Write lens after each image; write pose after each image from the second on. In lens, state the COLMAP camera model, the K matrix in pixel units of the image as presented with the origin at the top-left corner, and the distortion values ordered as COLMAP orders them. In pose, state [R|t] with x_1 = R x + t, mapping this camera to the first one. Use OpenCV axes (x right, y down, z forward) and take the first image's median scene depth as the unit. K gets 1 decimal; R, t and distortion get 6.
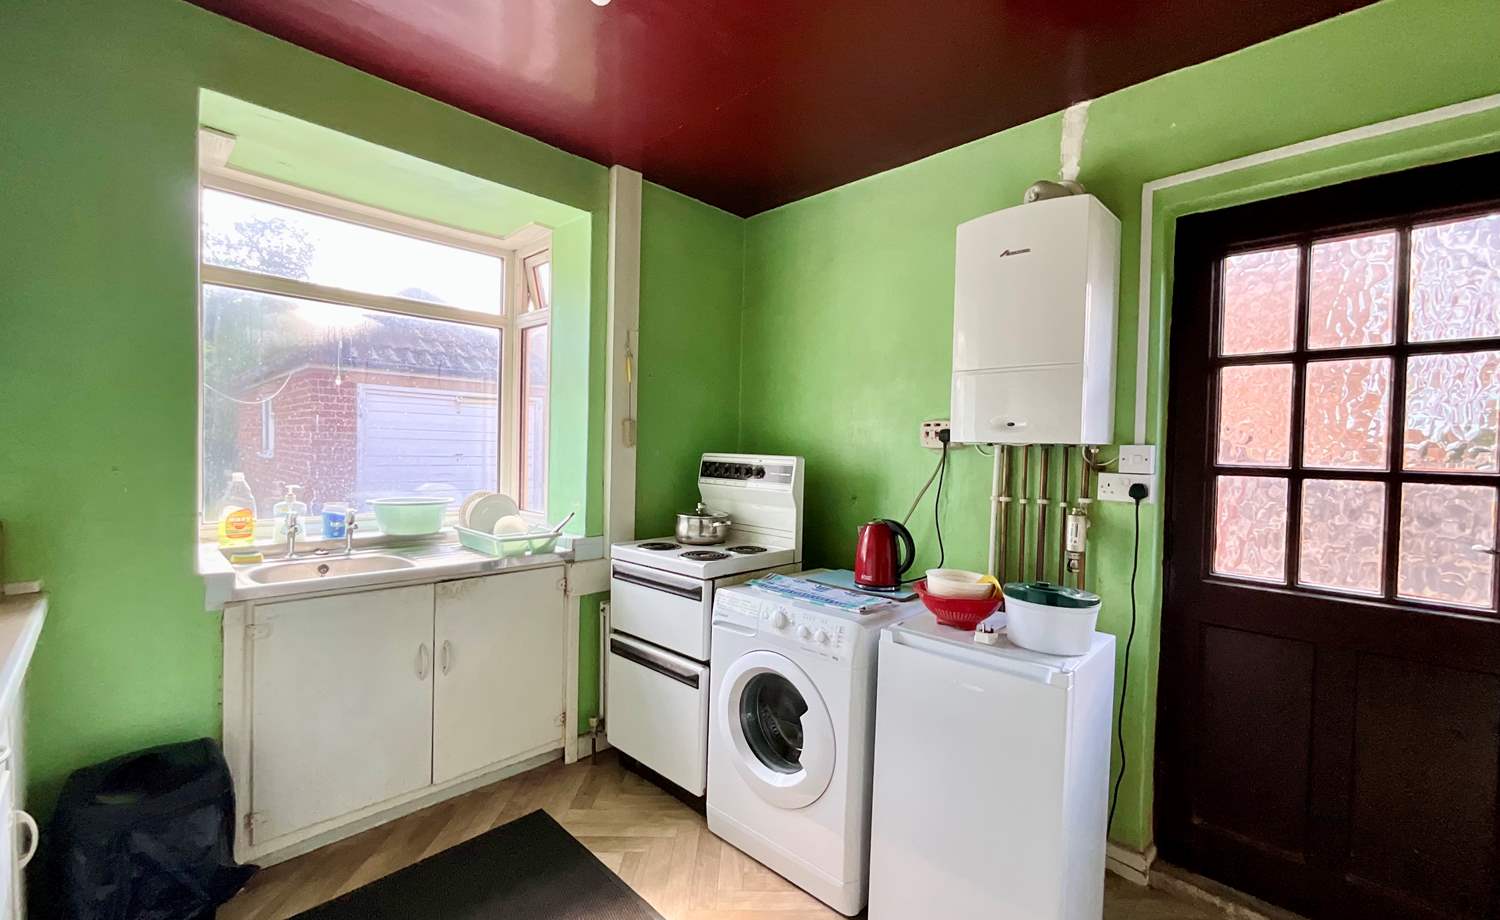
lens RADIAL K [[602.1, 0, 749.9], [0, 602.1, 464.9], [0, 0, 1]] dist [-0.001610, 0.000291]
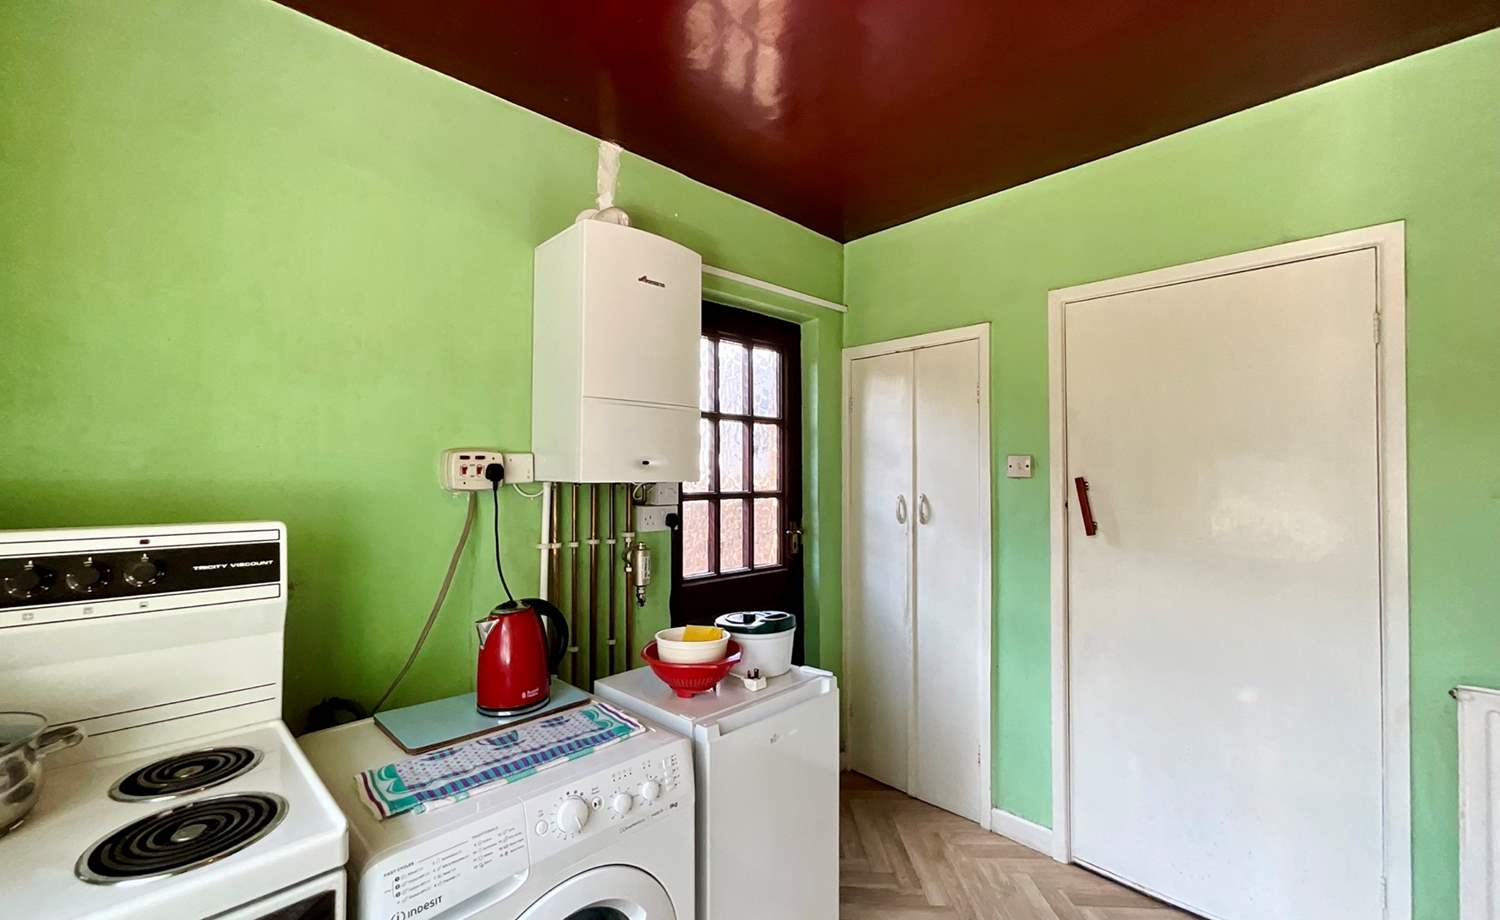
lens RADIAL K [[602.1, 0, 749.9], [0, 602.1, 464.9], [0, 0, 1]] dist [-0.001610, 0.000291]
pose [[0.037436, -0.010282, 0.999246, -0.473205], [0.029376, 0.999526, 0.009184, -0.064821], [-0.998867, 0.029010, 0.037721, 0.765894]]
